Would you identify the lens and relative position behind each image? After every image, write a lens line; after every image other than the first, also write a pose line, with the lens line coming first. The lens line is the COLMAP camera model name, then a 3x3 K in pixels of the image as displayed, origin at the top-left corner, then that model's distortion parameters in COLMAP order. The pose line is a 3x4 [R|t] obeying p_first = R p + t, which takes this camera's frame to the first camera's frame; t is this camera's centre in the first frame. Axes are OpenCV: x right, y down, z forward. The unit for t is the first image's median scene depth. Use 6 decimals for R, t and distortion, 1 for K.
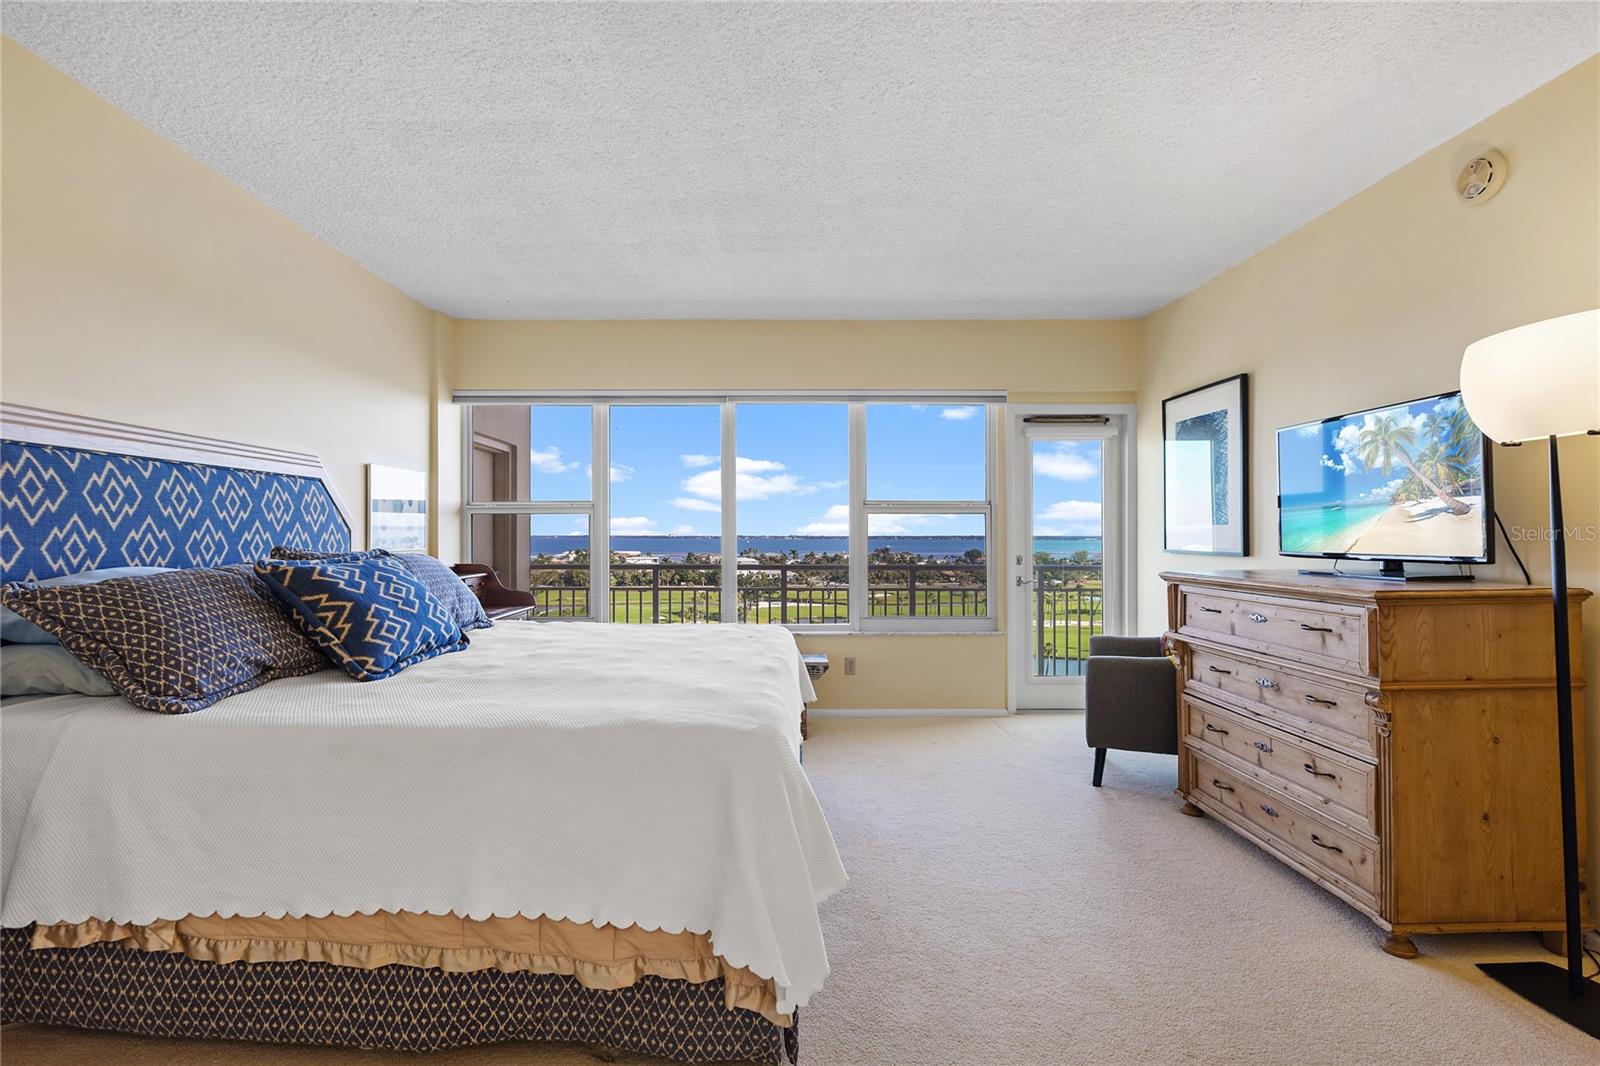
lens RADIAL K [[710.8, 0, 776.3], [0, 710.8, 560.1], [0, 0, 1]] dist [0.002994, -0.000282]
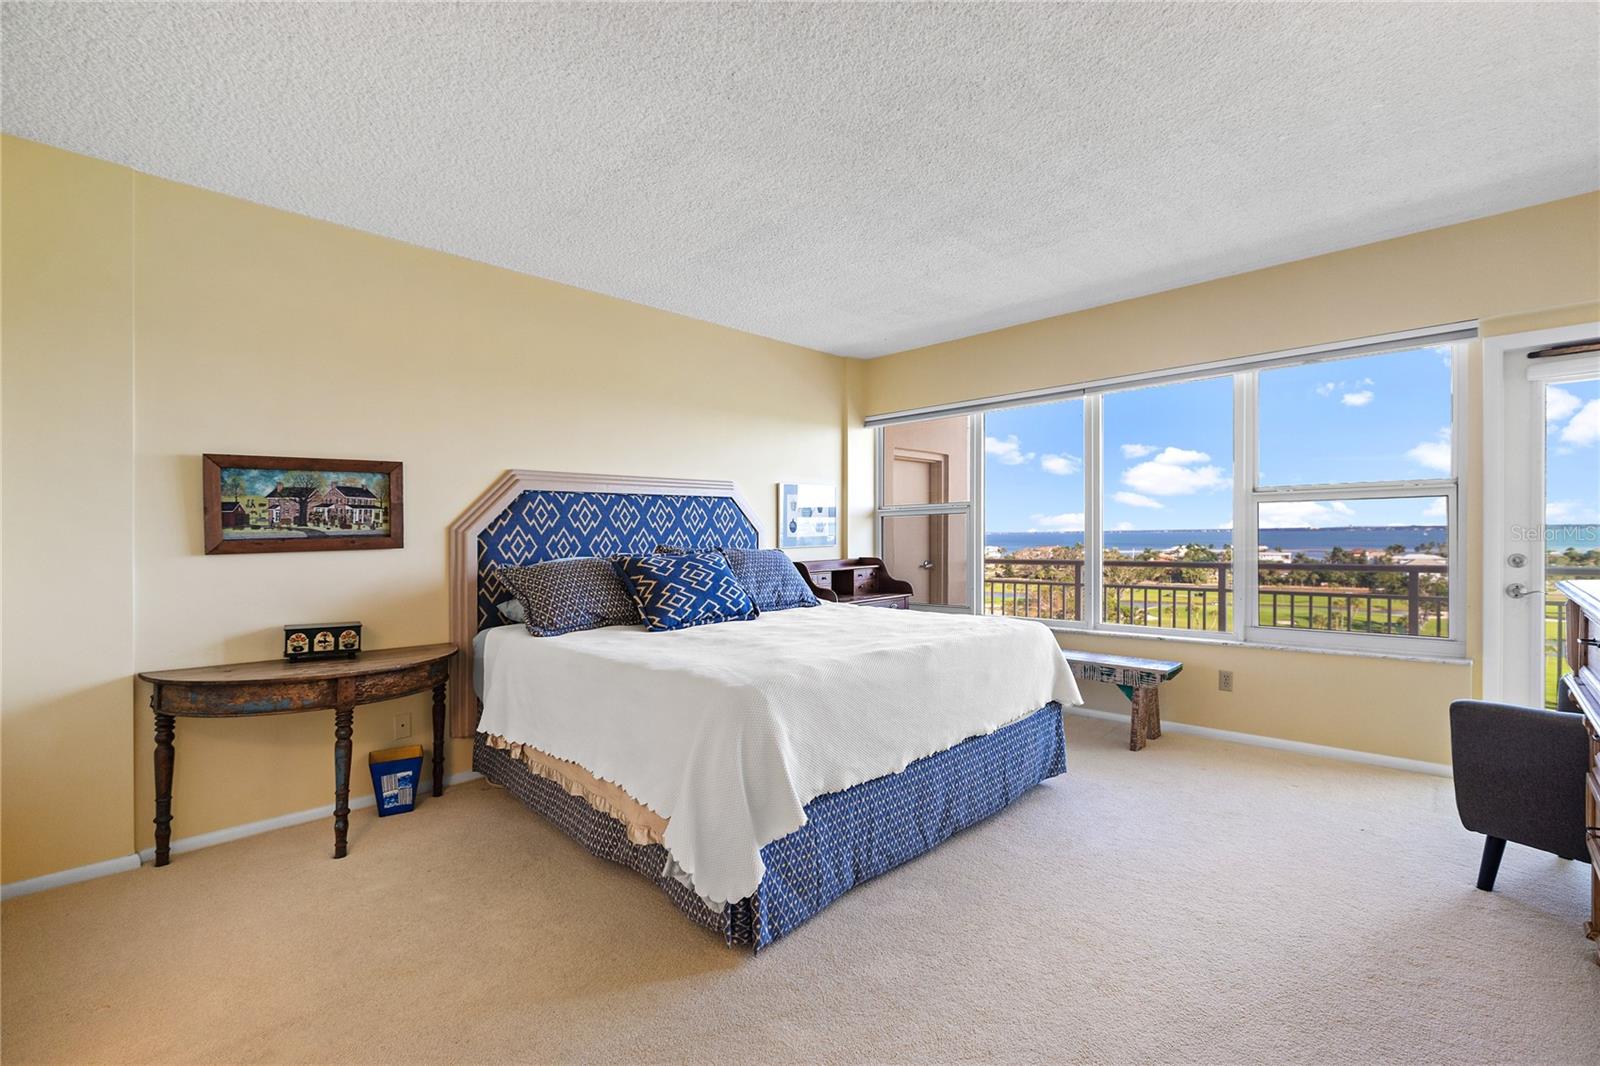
lens RADIAL K [[710.8, 0, 849.4], [0, 710.8, 552.9], [0, 0, 1]] dist [0.002994, -0.000282]
pose [[0.747373, 0.006071, -0.664377, 0.574230], [-0.007664, 0.999970, 0.000515, -0.005020], [0.664360, 0.004707, 0.747398, 0.094420]]
